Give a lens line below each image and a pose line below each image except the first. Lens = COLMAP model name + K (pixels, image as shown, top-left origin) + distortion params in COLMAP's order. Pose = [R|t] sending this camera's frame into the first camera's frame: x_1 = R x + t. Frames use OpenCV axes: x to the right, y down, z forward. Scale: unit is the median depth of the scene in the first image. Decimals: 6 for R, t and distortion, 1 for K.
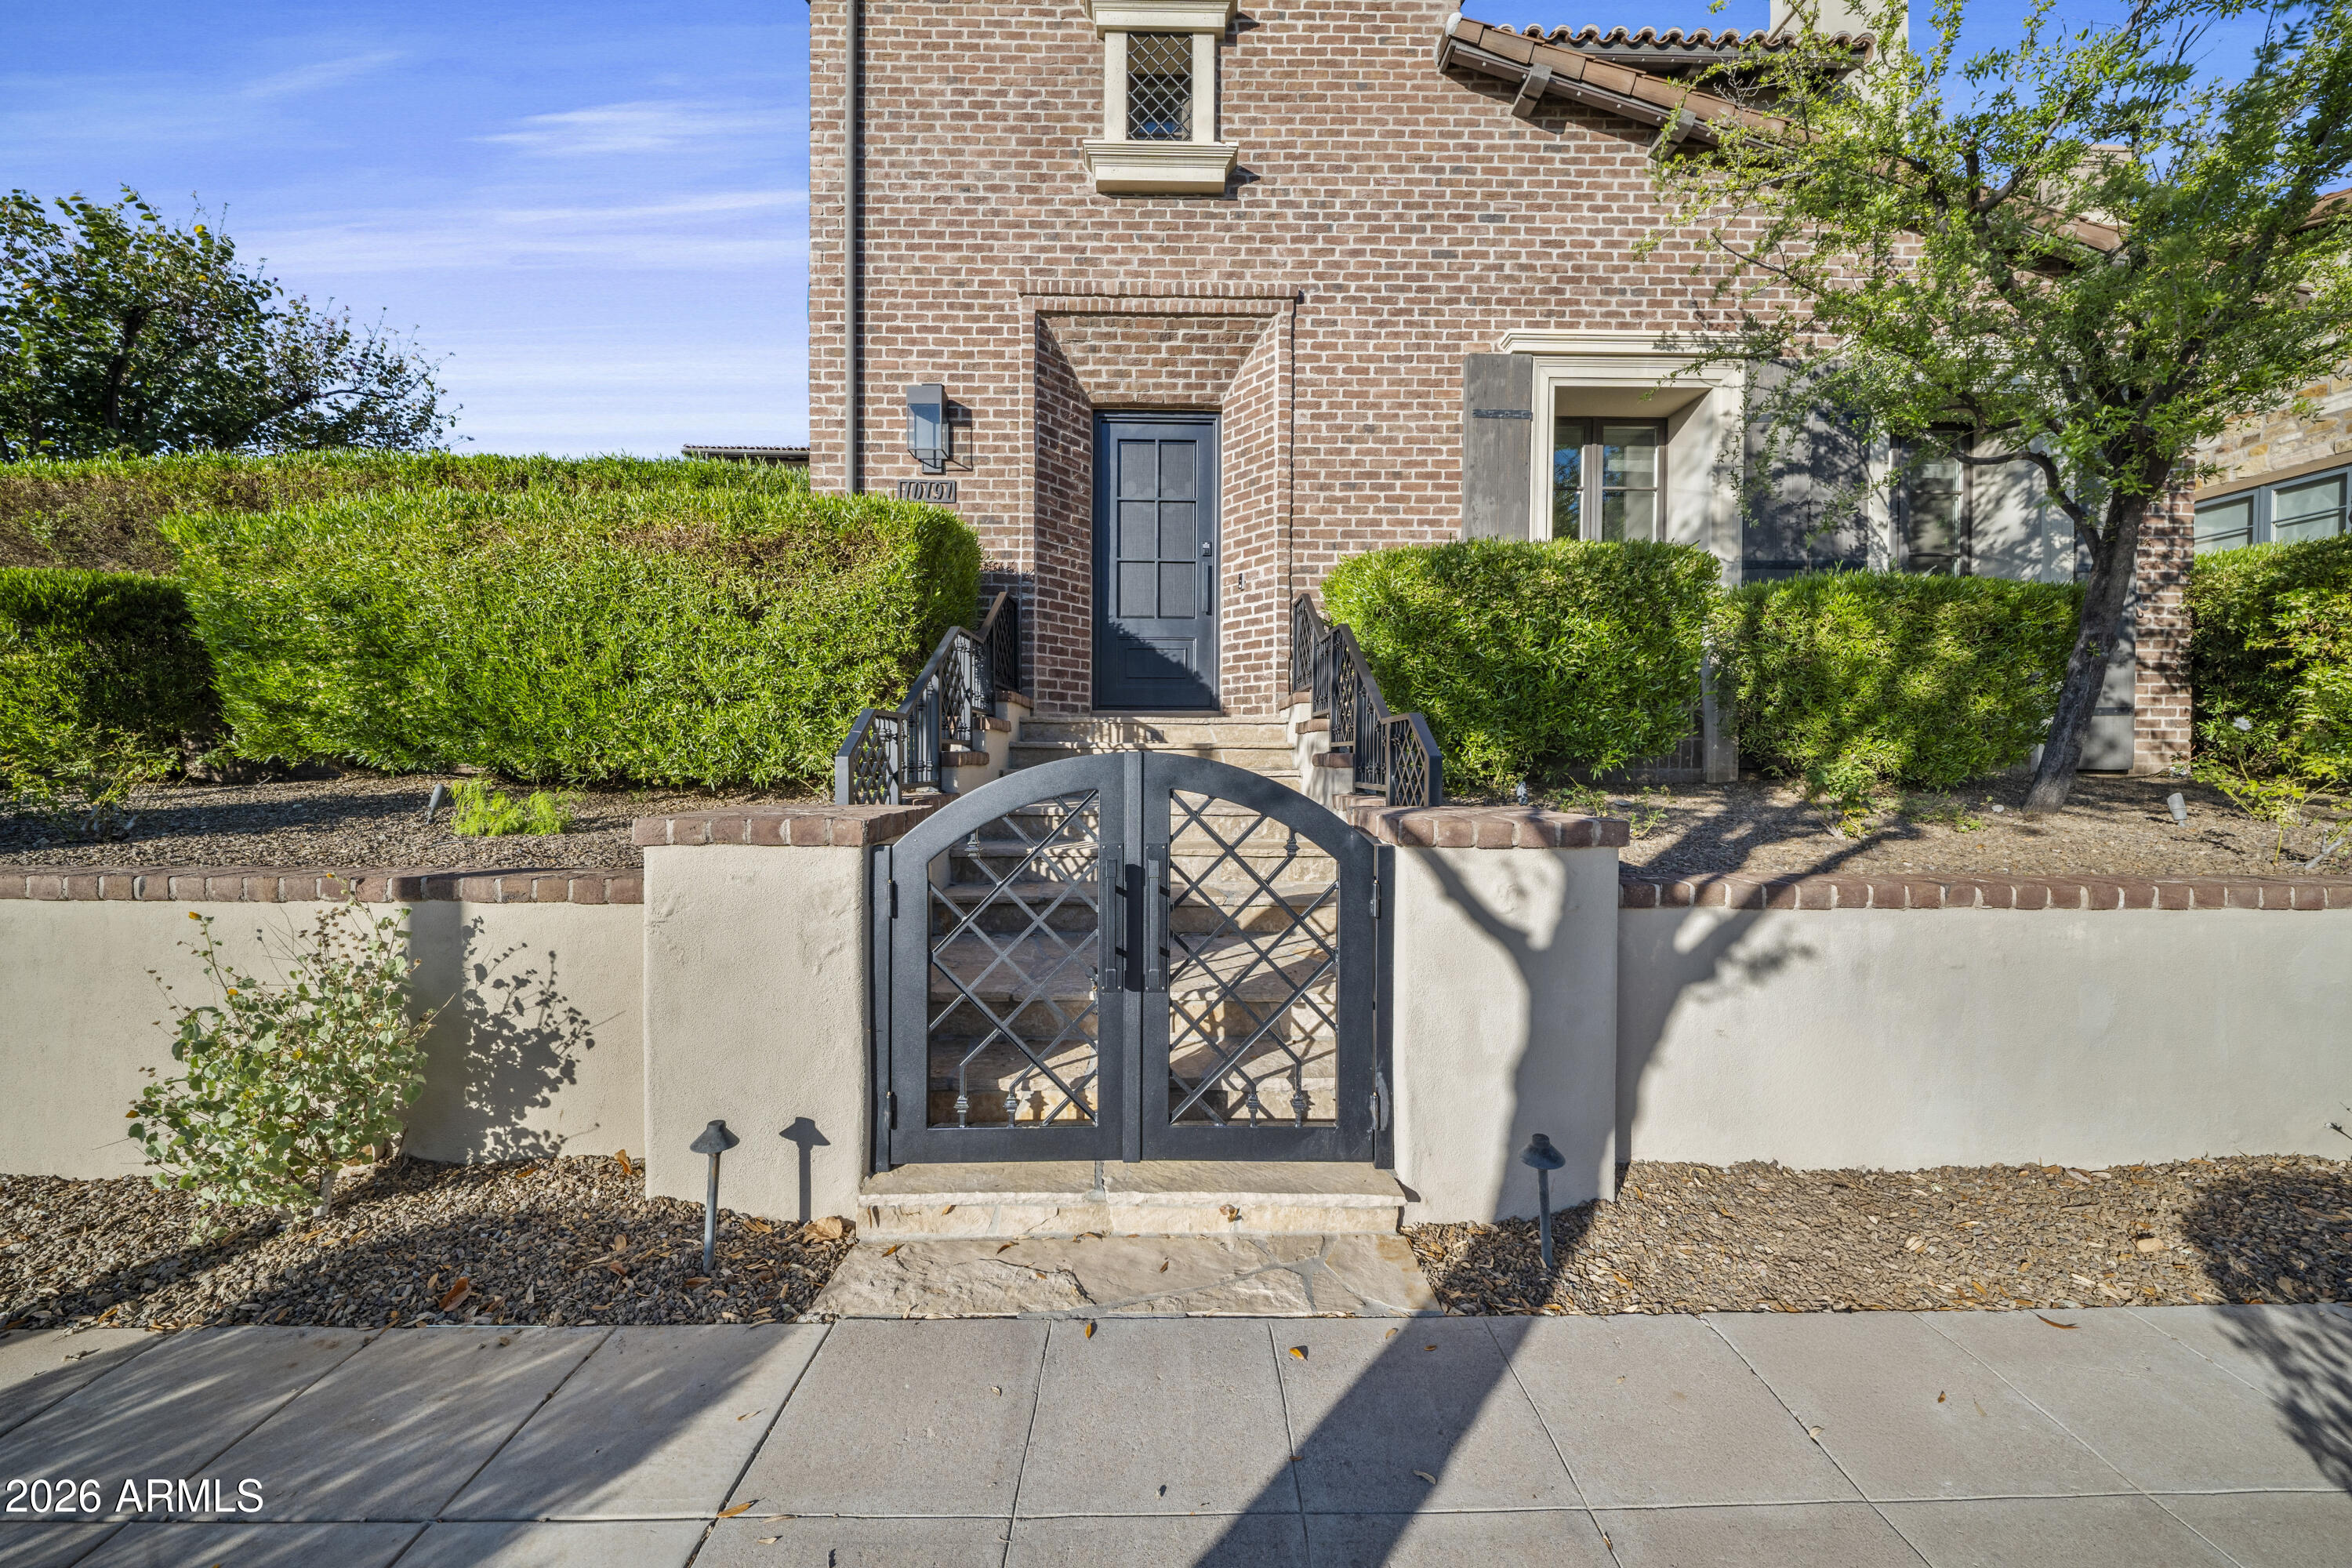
lens RADIAL K [[823.6, 0, 1171.5], [0, 823.6, 767.6], [0, 0, 1]] dist [0.000826, -0.011009]
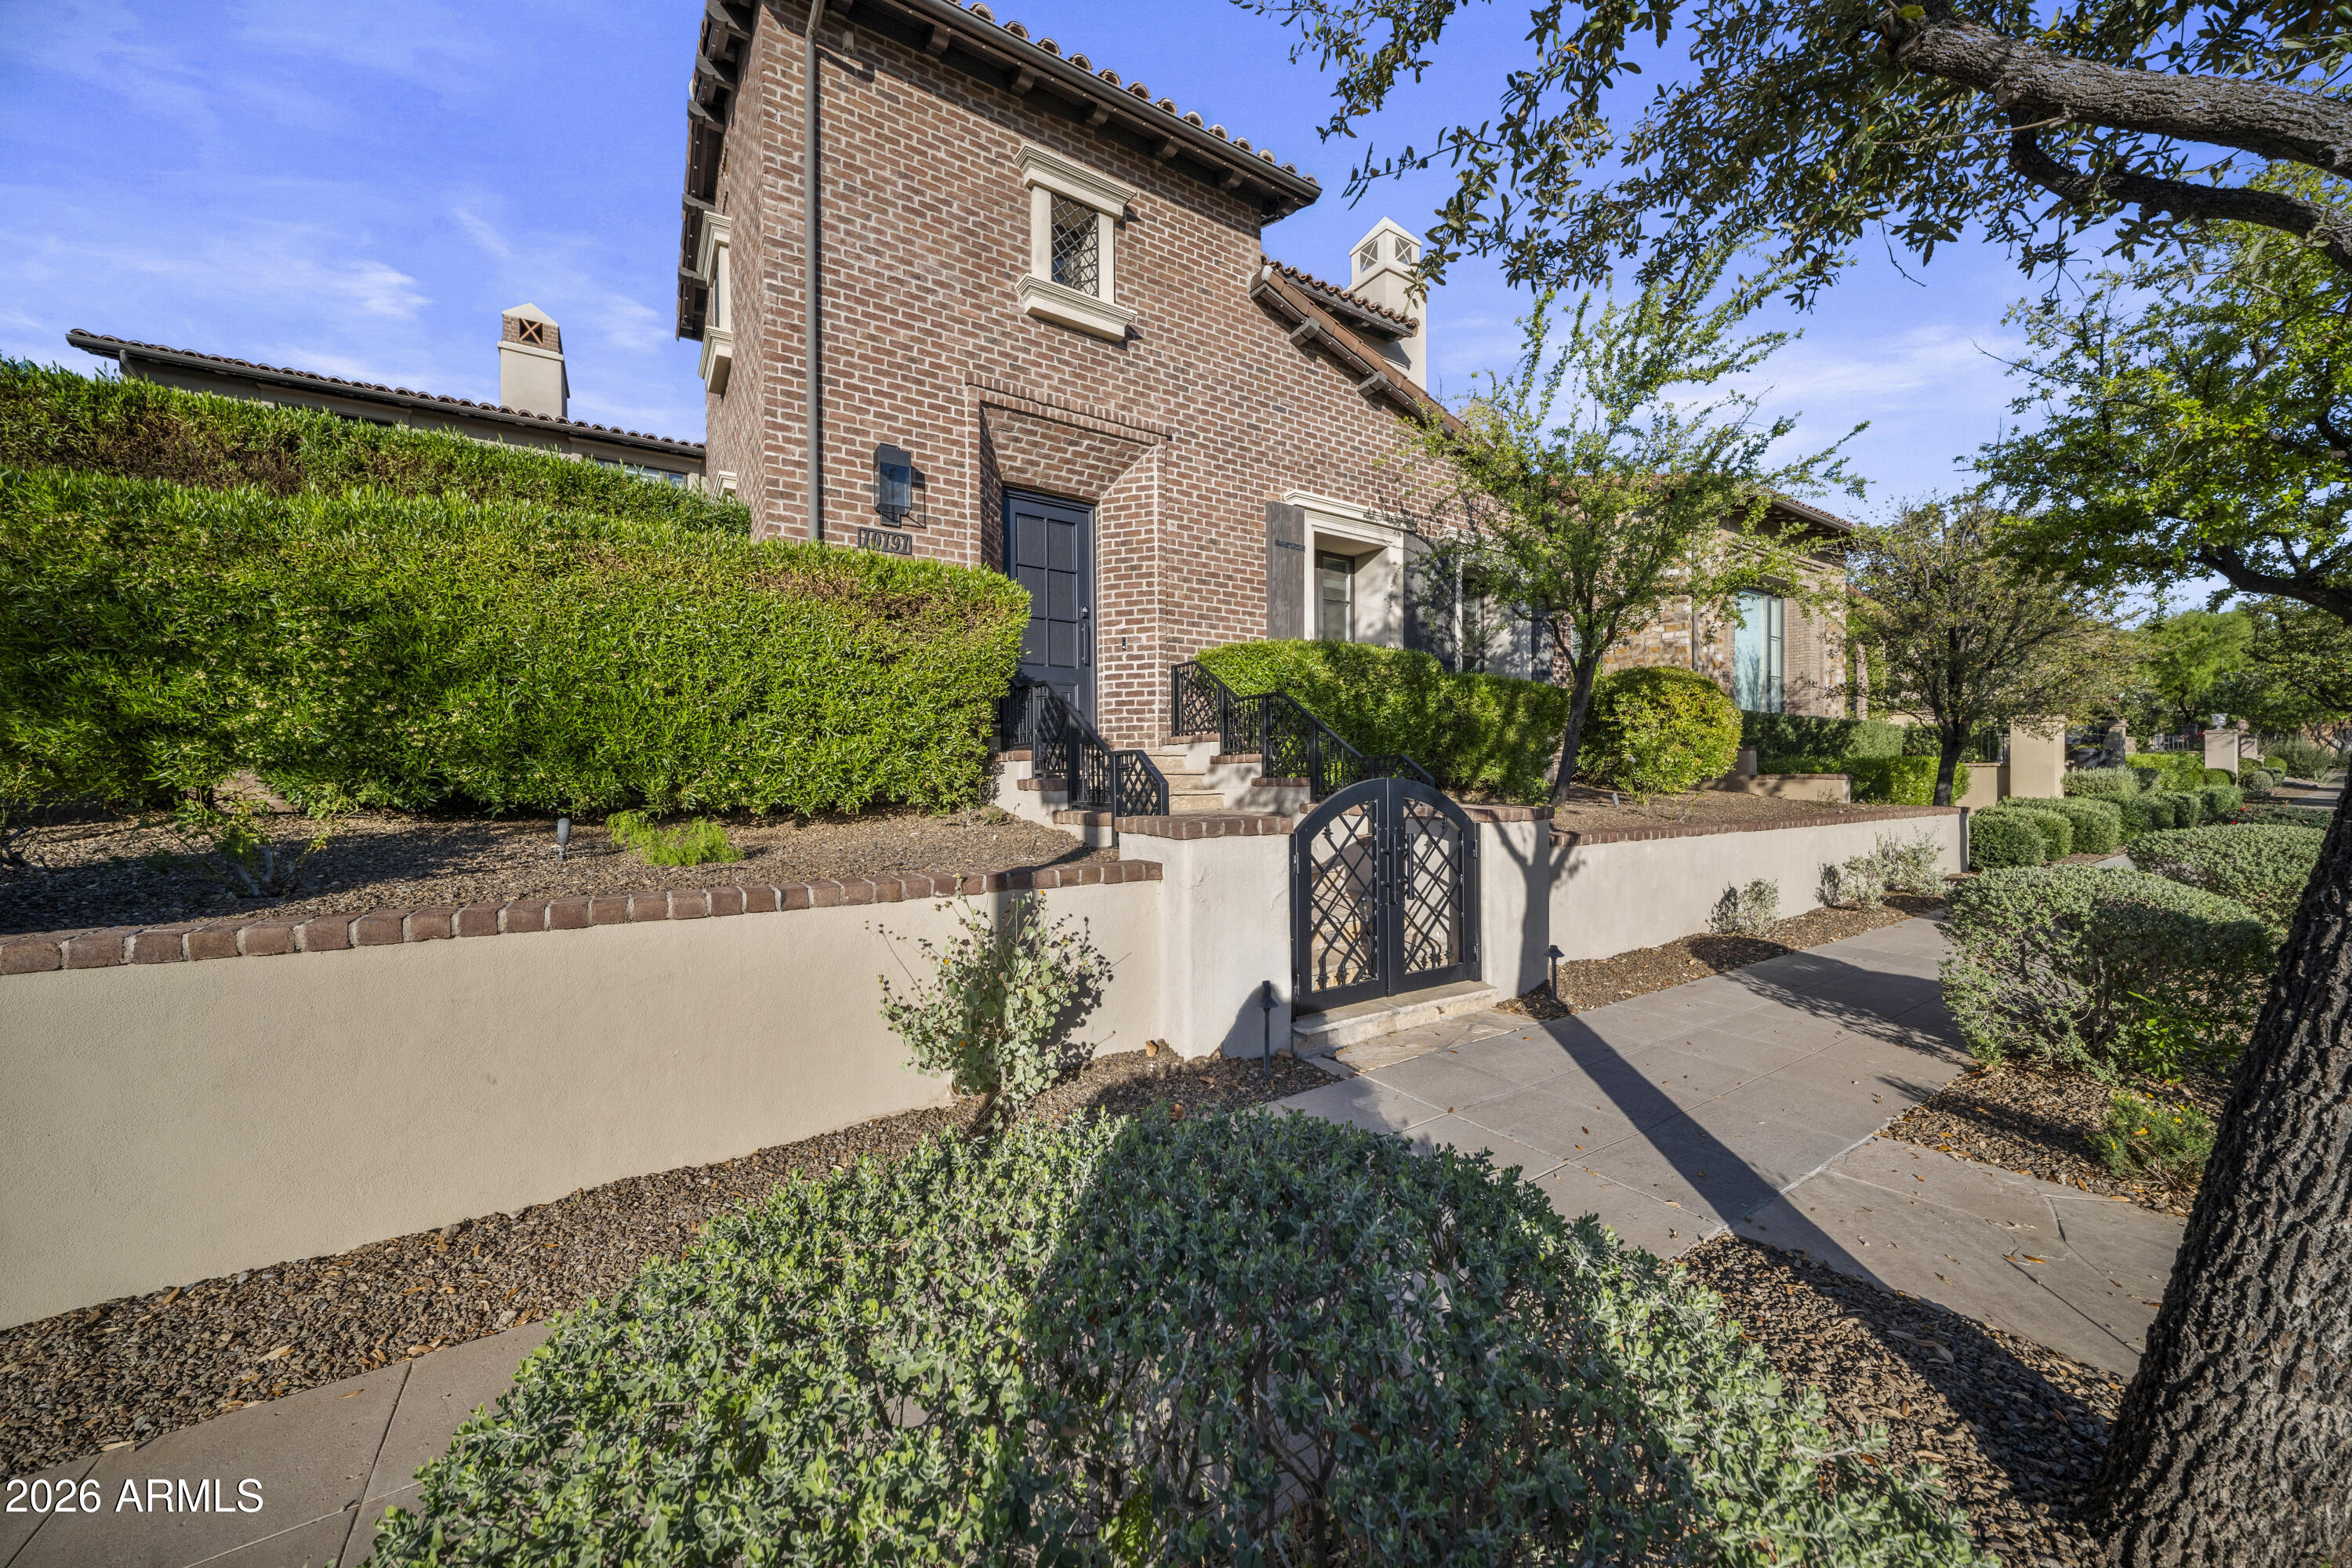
lens RADIAL K [[833.3, 0, 1176.0], [0, 833.3, 784.0], [0, 0, 1]] dist [-0.014955, -0.000090]
pose [[0.841987, -0.012804, 0.539345, -0.570582], [0.017145, 0.999848, -0.003029, -0.002695], [-0.539225, 0.011797, 0.842079, -0.134746]]
